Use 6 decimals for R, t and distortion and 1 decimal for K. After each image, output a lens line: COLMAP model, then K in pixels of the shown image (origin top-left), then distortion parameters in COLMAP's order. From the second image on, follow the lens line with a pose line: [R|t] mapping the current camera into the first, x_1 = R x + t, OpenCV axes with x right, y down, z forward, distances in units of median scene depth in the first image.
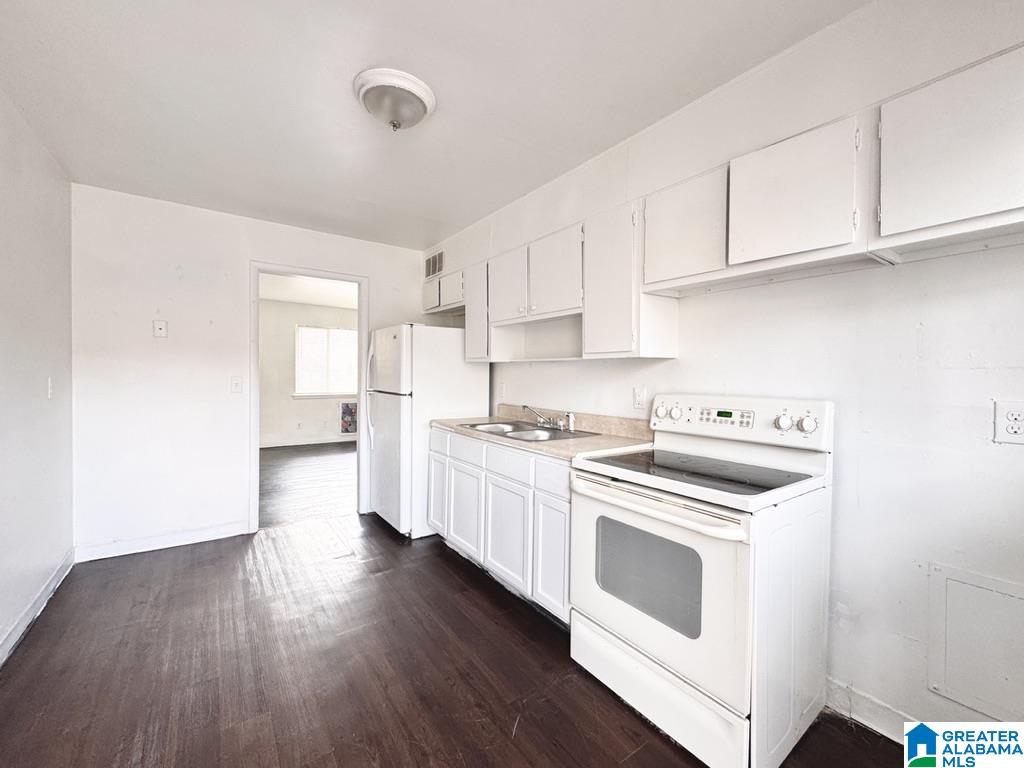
lens RADIAL K [[411.5, 0, 509.9], [0, 411.5, 382.6], [0, 0, 1]] dist [-0.006716, 0.000196]
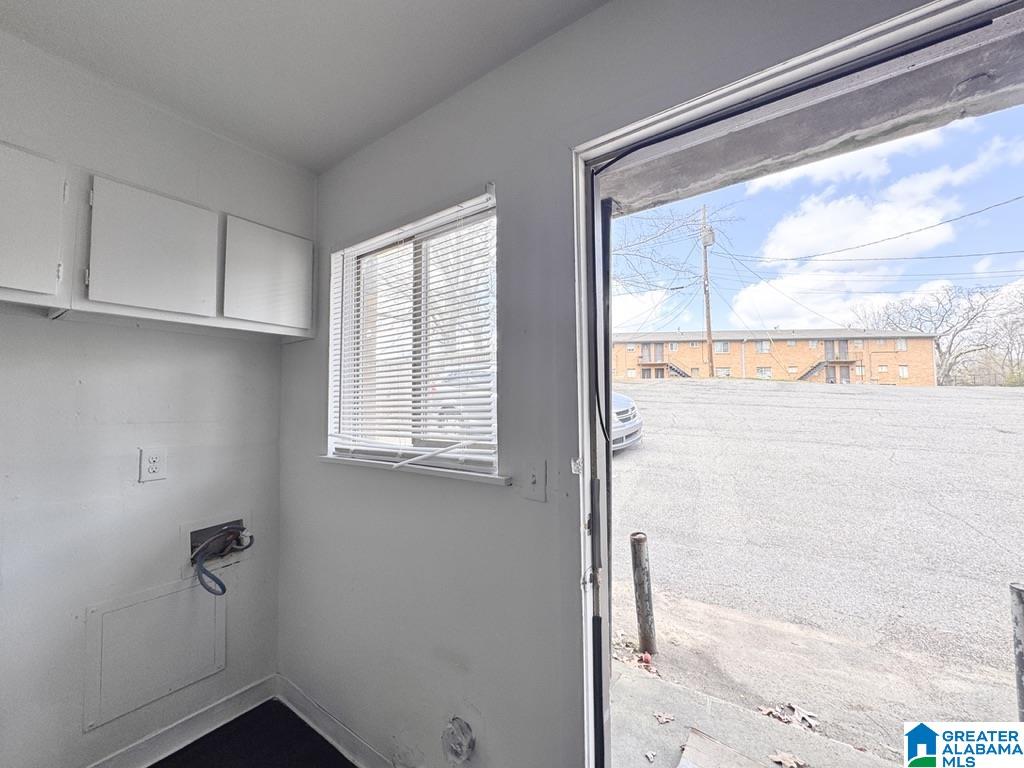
lens RADIAL K [[411.5, 0, 512.2], [0, 411.5, 382.5], [0, 0, 1]] dist [-0.006716, 0.000196]
pose [[-0.321671, 0.046931, 0.945688, -0.255984], [0.017488, 0.998895, -0.043624, -0.056936], [-0.946690, 0.002506, -0.322136, 0.212694]]
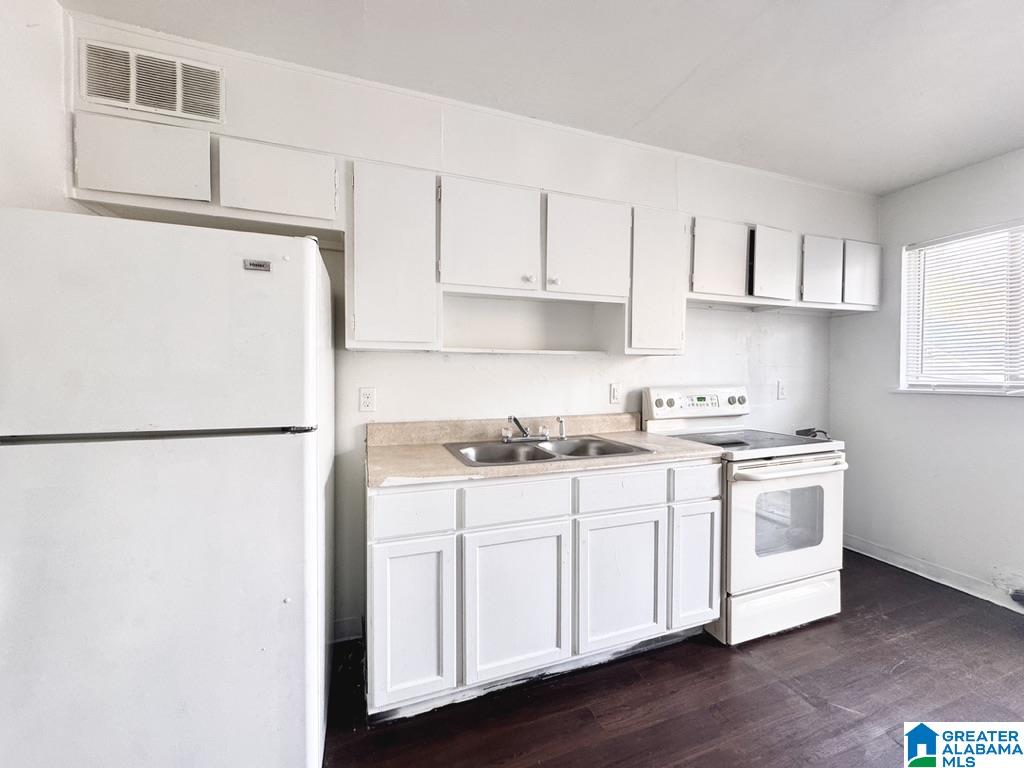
lens RADIAL K [[411.5, 0, 508.9], [0, 411.5, 381.0], [0, 0, 1]] dist [-0.006716, 0.000196]
pose [[0.276754, -0.032292, 0.960398, -0.939586], [0.022264, 0.999382, 0.027187, -0.033550], [-0.960683, 0.013858, 0.277302, 1.197998]]
